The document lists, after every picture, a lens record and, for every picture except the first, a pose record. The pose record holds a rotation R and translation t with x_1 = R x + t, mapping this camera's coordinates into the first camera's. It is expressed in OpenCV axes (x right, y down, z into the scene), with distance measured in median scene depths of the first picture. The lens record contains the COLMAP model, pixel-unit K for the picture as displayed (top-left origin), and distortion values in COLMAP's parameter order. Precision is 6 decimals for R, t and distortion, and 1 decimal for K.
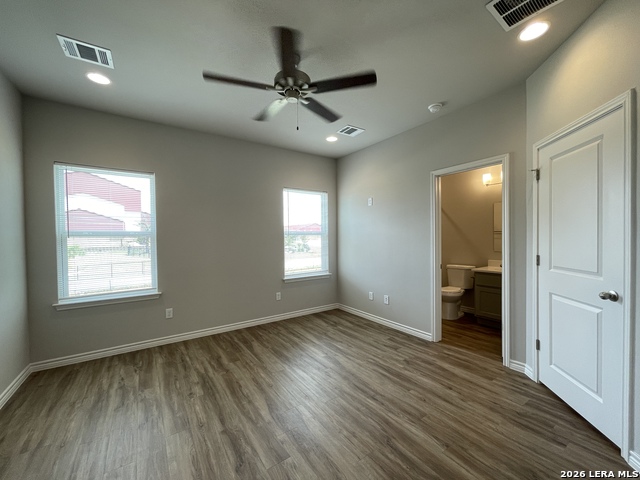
lens RADIAL K [[258.5, 0, 317.1], [0, 258.5, 242.5], [0, 0, 1]] dist [-0.001314, -0.000085]
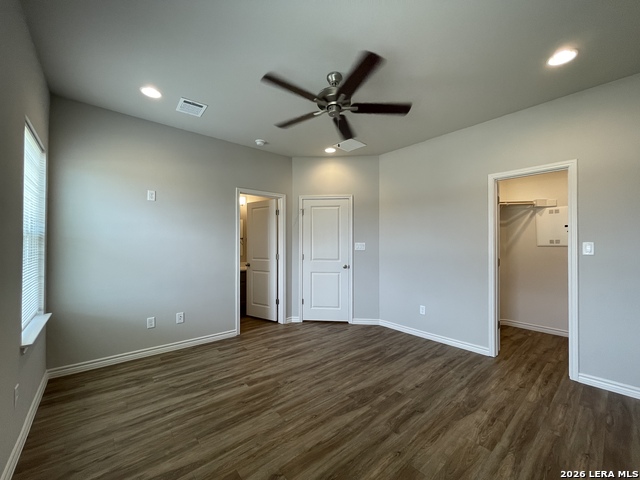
lens RADIAL K [[258.5, 0, 317.1], [0, 258.5, 242.5], [0, 0, 1]] dist [-0.001314, -0.000085]
pose [[-0.107584, 0.019259, 0.994009, -1.005056], [0.015588, 0.999722, -0.017683, -0.002513], [-0.994074, 0.013592, -0.107854, 1.043637]]
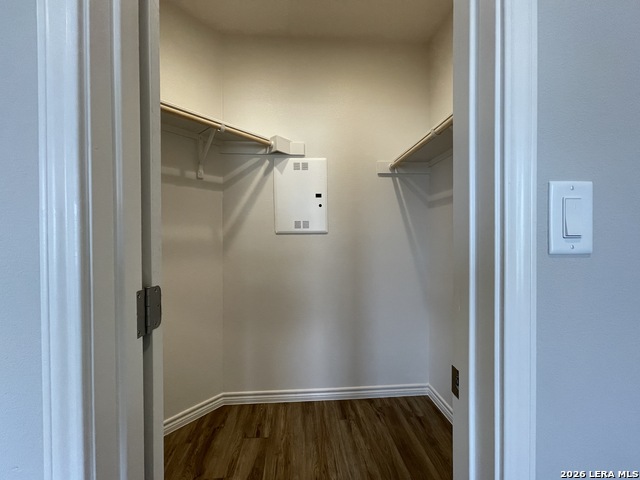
lens RADIAL K [[258.5, 0, 317.1], [0, 258.5, 242.5], [0, 0, 1]] dist [-0.001314, -0.000085]
pose [[-0.867855, 0.009772, 0.496721, -0.467916], [0.022294, 0.999565, 0.019287, 0.015960], [-0.496317, 0.027813, -0.867696, 0.529186]]
